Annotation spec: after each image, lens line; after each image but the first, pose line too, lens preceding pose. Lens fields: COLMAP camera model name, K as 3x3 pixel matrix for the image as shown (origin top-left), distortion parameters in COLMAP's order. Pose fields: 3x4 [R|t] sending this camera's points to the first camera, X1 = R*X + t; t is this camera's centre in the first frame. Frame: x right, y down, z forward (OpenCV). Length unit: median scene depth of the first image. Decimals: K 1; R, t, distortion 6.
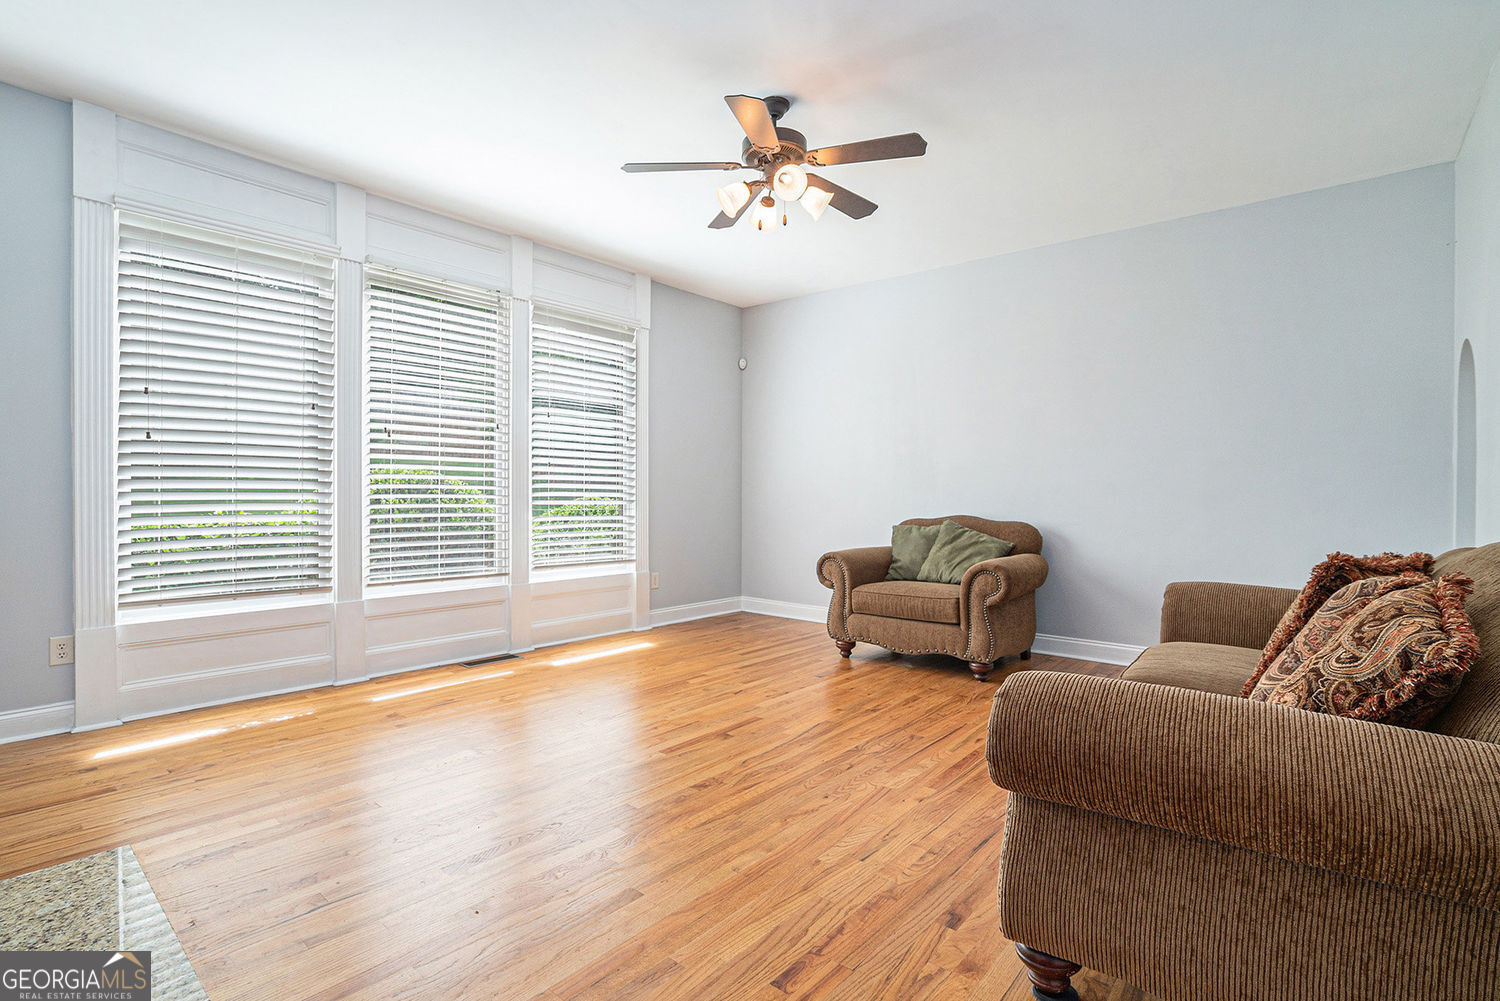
lens RADIAL K [[699.5, 0, 747.9], [0, 699.5, 506.3], [0, 0, 1]] dist [-0.031390, 0.005994]
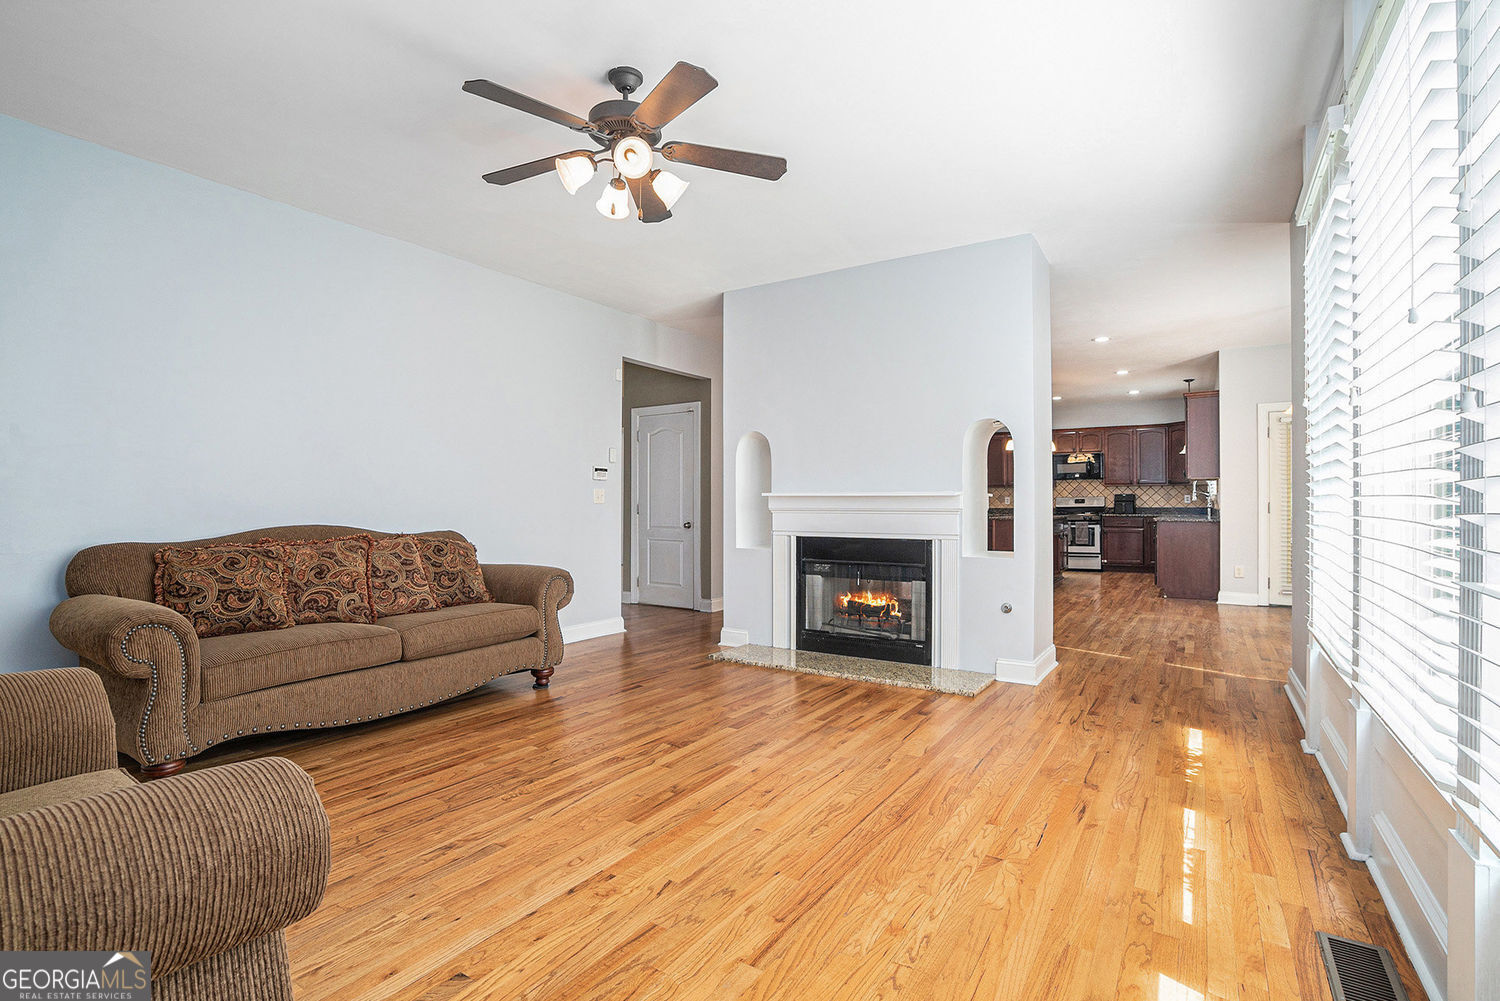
lens RADIAL K [[699.5, 0, 754.2], [0, 699.5, 501.4], [0, 0, 1]] dist [-0.031390, 0.005994]
pose [[-0.990660, -0.006668, -0.136190, -0.010579], [-0.008876, 0.999839, 0.015615, -0.047782], [0.136064, 0.016678, -0.990560, 1.999844]]
